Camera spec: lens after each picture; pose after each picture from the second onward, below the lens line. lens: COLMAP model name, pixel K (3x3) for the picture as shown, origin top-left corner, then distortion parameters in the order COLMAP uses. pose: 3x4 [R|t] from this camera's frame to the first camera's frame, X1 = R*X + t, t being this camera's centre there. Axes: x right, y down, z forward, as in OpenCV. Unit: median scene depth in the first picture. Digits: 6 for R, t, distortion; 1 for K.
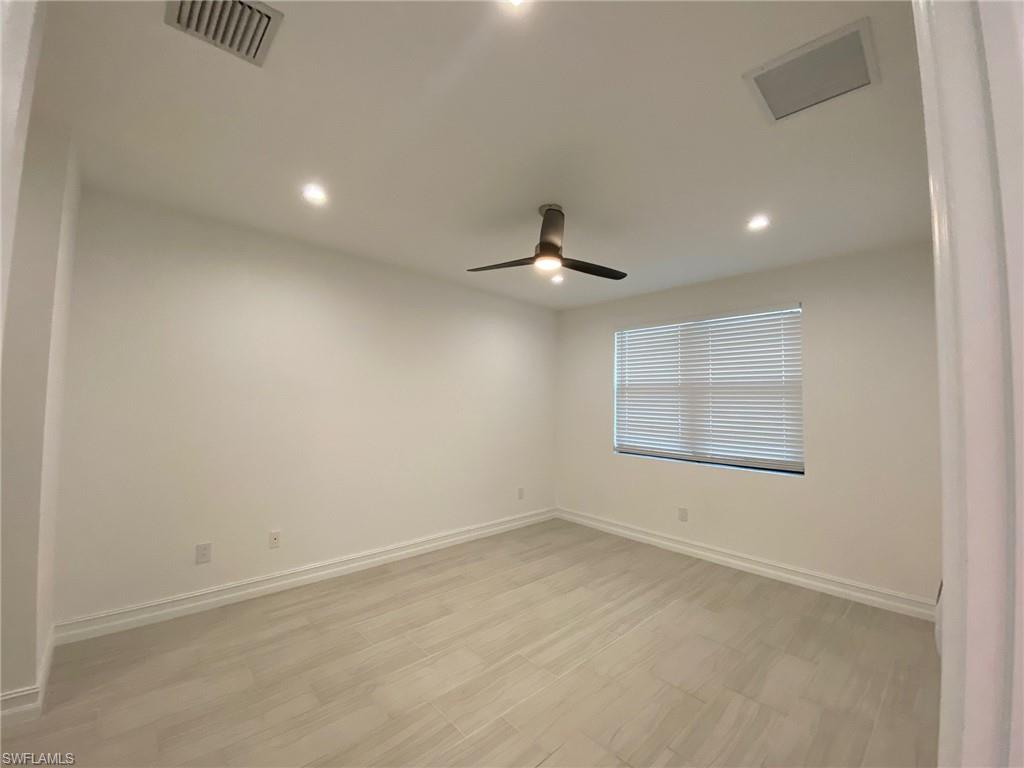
lens RADIAL K [[416.8, 0, 506.1], [0, 416.8, 382.3], [0, 0, 1]] dist [0.031228, -0.001638]
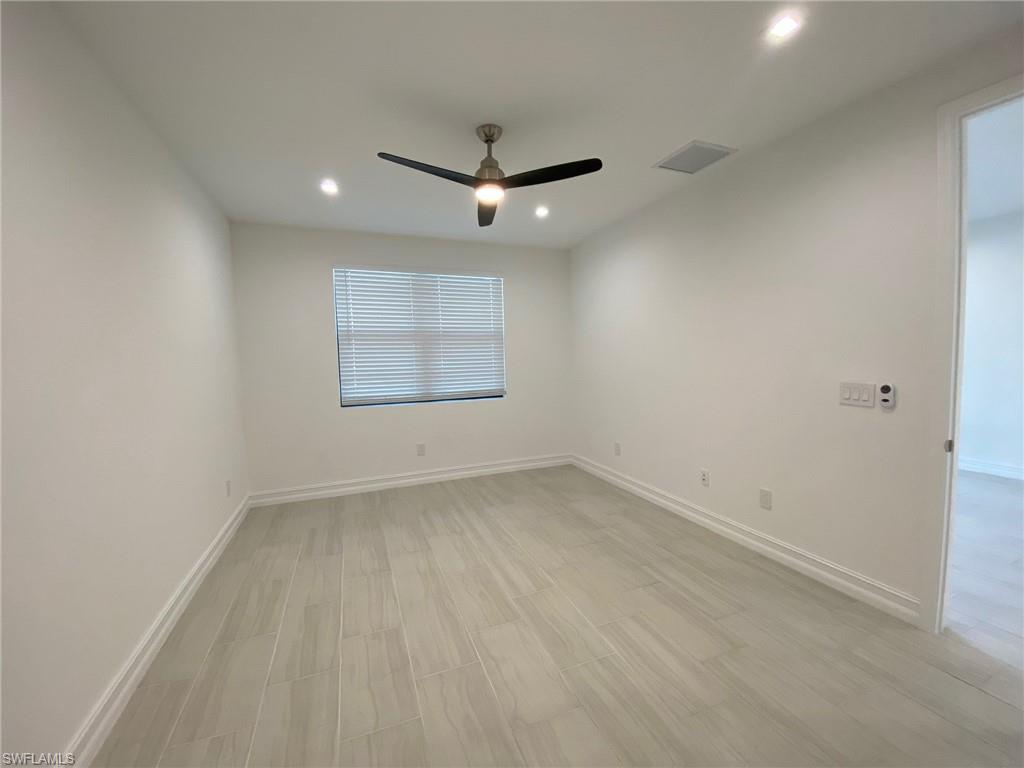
lens RADIAL K [[416.8, 0, 509.3], [0, 416.8, 381.7], [0, 0, 1]] dist [0.031228, -0.001638]
pose [[0.371243, -0.086217, 0.924525, -0.579858], [-0.019685, 0.994725, 0.100668, 0.023411], [-0.928327, -0.055571, 0.367587, 0.459582]]
